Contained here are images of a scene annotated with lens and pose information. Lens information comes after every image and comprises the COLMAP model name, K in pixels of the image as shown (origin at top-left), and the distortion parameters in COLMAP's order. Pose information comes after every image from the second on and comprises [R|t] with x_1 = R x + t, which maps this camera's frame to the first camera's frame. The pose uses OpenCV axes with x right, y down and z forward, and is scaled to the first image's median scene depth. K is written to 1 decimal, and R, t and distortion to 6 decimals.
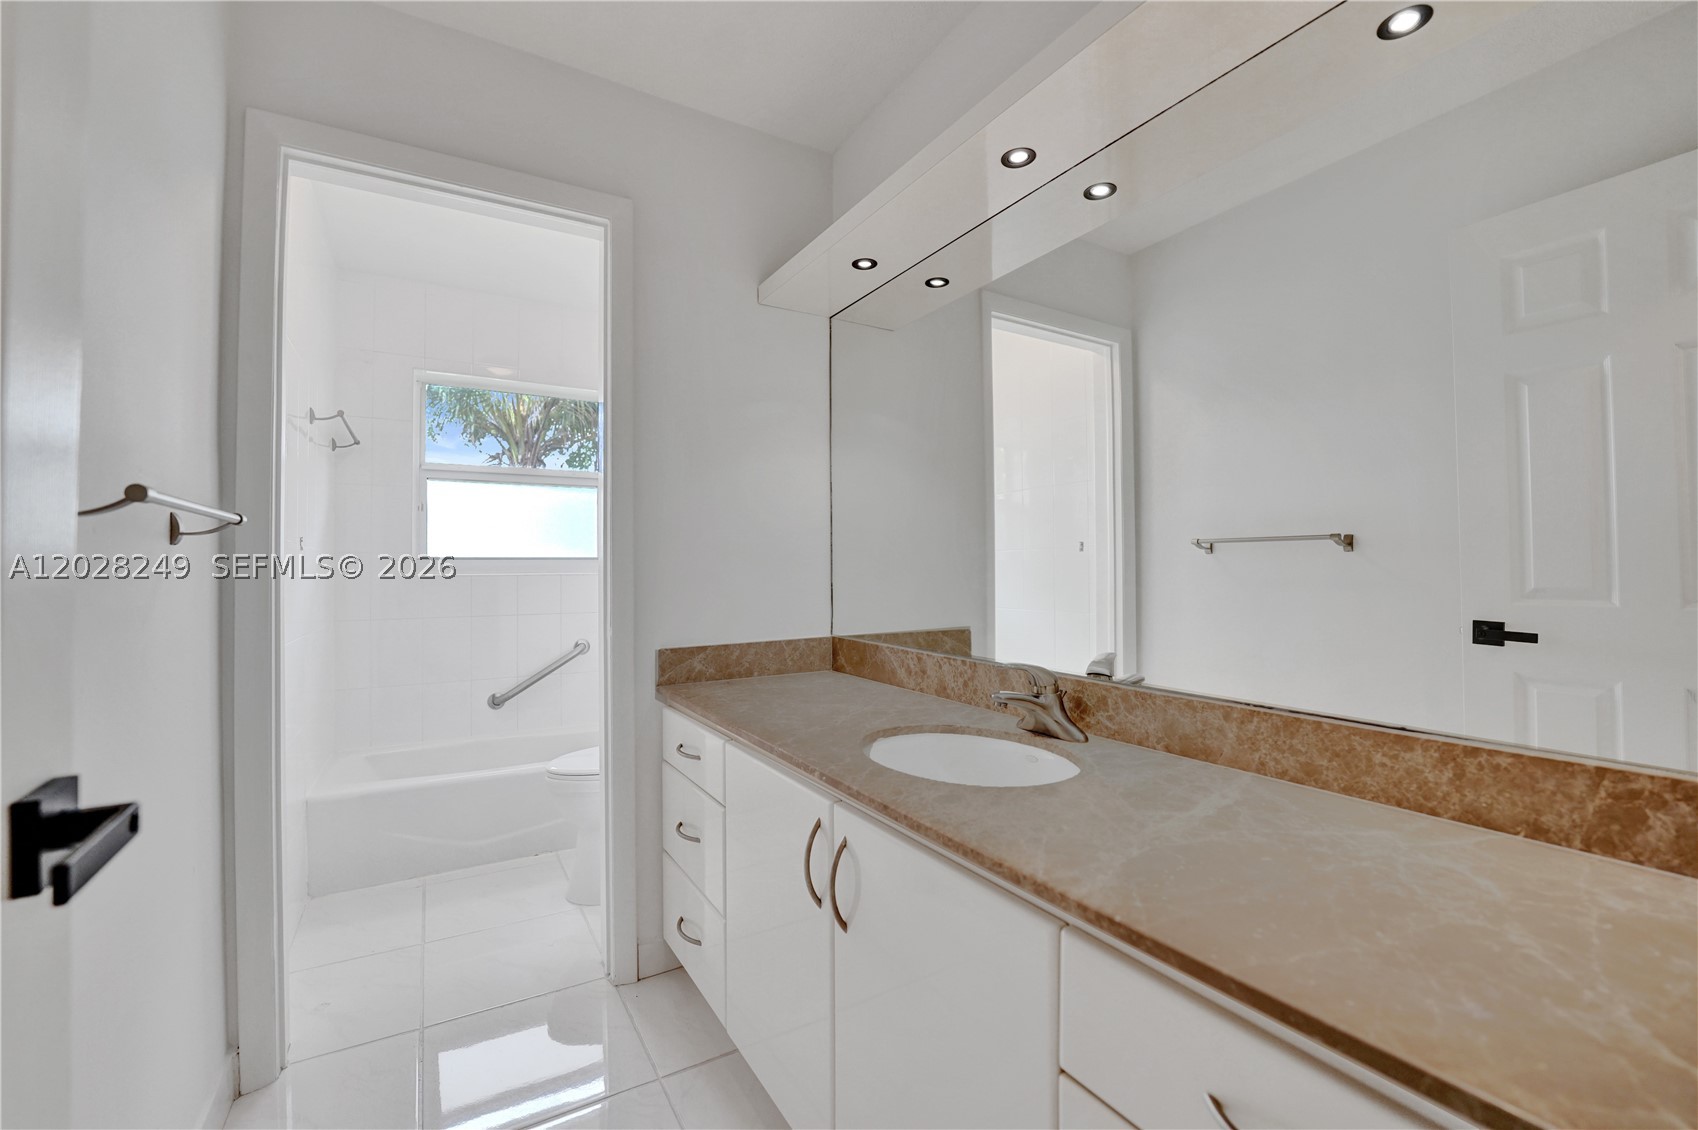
lens RADIAL K [[681.4, 0, 840.5], [0, 681.4, 561.4], [0, 0, 1]] dist [-0.024453, 0.000285]
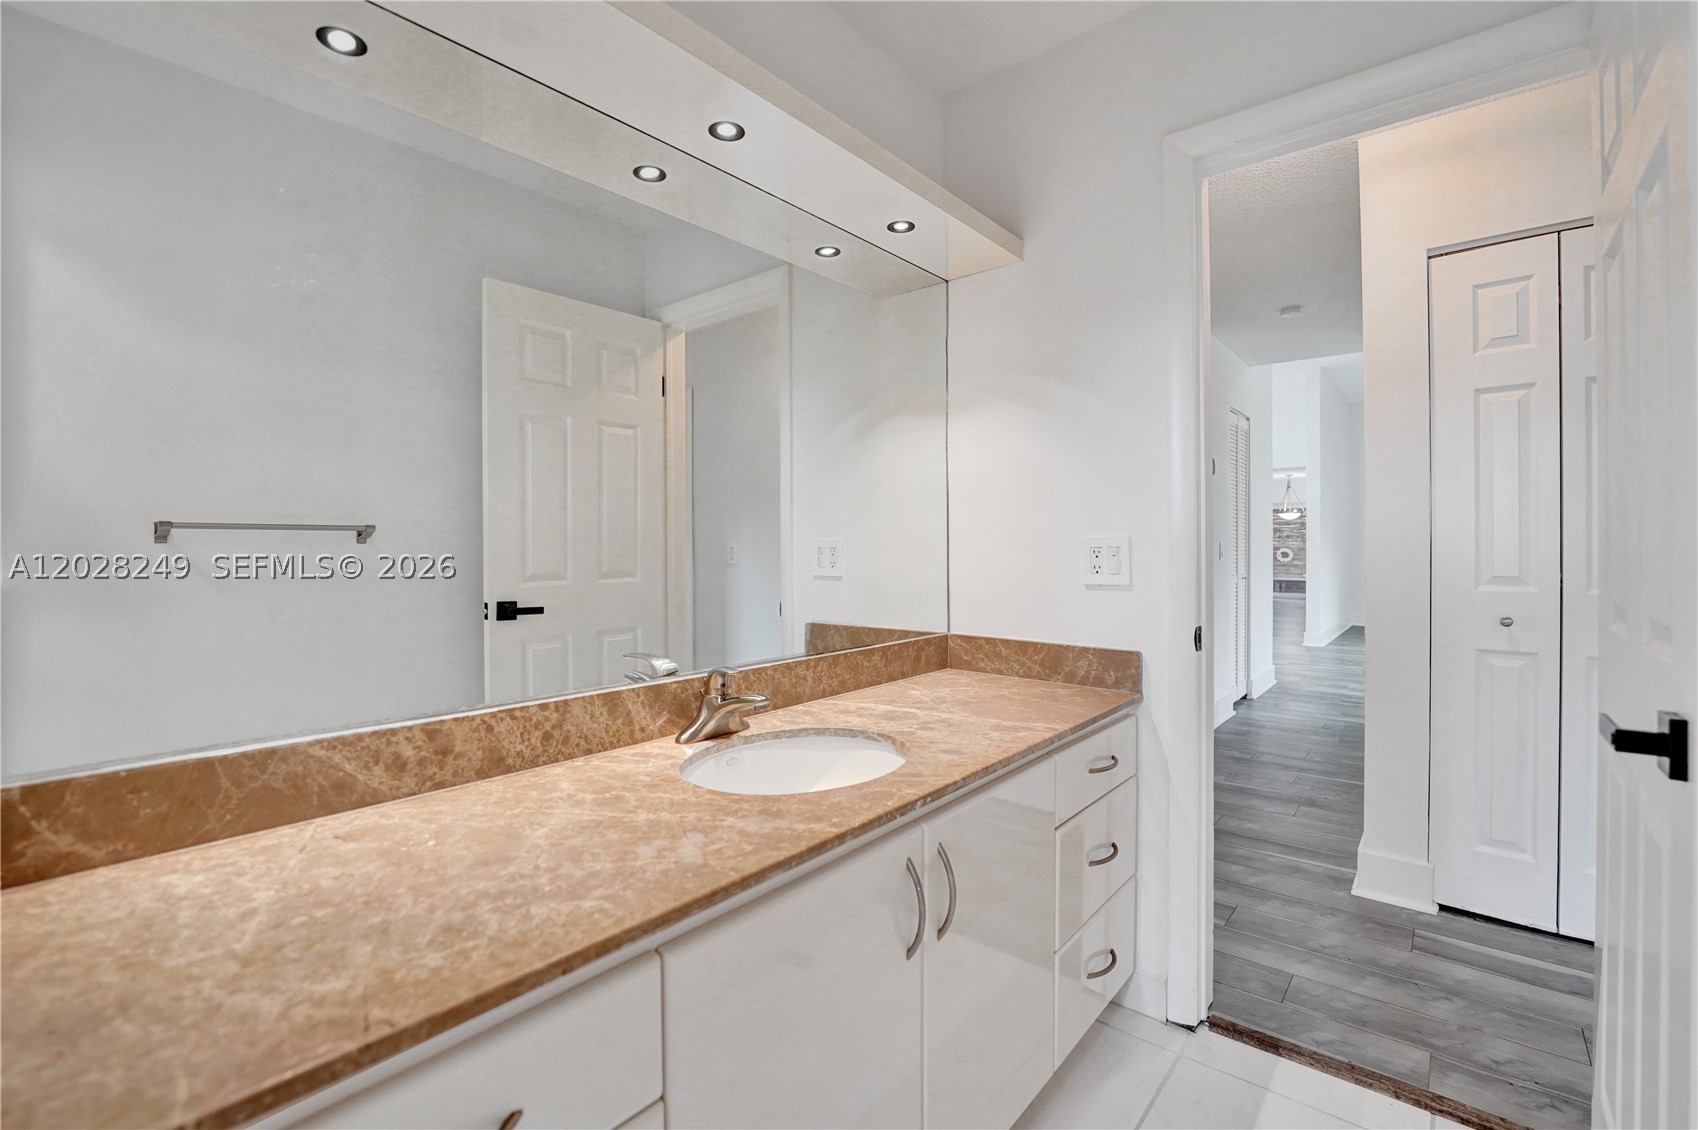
lens RADIAL K [[716.7, 0, 840.4], [0, 716.7, 568.2], [0, 0, 1]] dist [-0.024523, 0.001031]
pose [[-0.292170, -0.025822, 0.956018, -0.578088], [-0.003752, 0.999659, 0.025854, -0.012541], [-0.956359, 0.003966, -0.292167, 0.889033]]
